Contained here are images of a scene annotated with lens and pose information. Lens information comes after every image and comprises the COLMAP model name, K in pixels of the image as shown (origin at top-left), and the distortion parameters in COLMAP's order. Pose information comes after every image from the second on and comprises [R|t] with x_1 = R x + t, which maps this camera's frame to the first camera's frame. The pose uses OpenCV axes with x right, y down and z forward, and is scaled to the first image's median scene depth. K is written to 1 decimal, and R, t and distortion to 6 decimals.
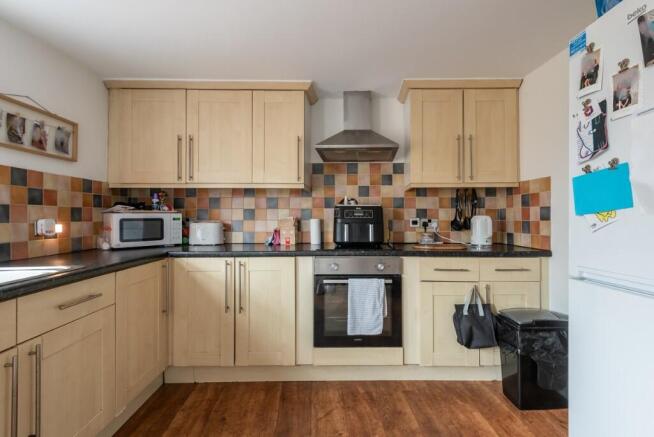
lens RADIAL K [[308.8, 0, 357.2], [0, 308.8, 215.3], [0, 0, 1]] dist [0.018874, -0.003231]
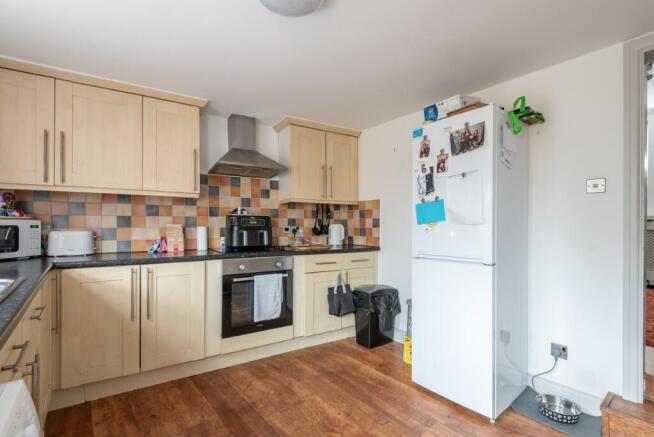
lens RADIAL K [[298.2, 0, 324.4], [0, 298.2, 226.3], [0, 0, 1]] dist [0.026348, -0.012293]
pose [[0.856242, 0.001065, 0.516573, -0.390085], [-0.005604, 0.999958, 0.007226, 0.000967], [-0.516544, -0.009081, 0.856212, -0.140278]]
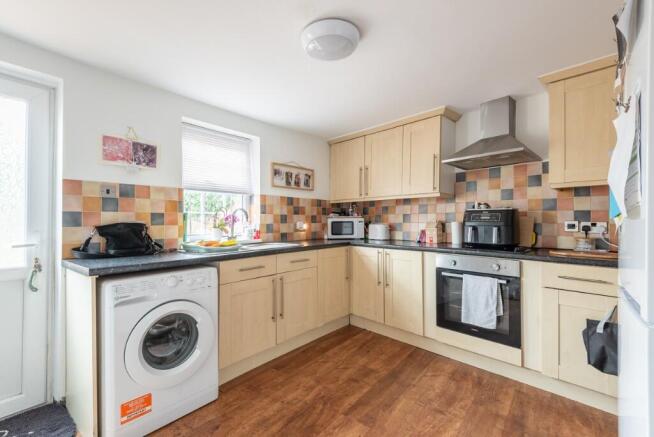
lens RADIAL K [[298.2, 0, 324.1], [0, 298.2, 218.5], [0, 0, 1]] dist [0.026348, -0.012293]
pose [[0.671374, -0.006597, -0.741089, 0.446265], [0.005130, 0.999978, -0.004254, 0.001312], [0.741101, -0.000945, 0.671393, -0.132844]]
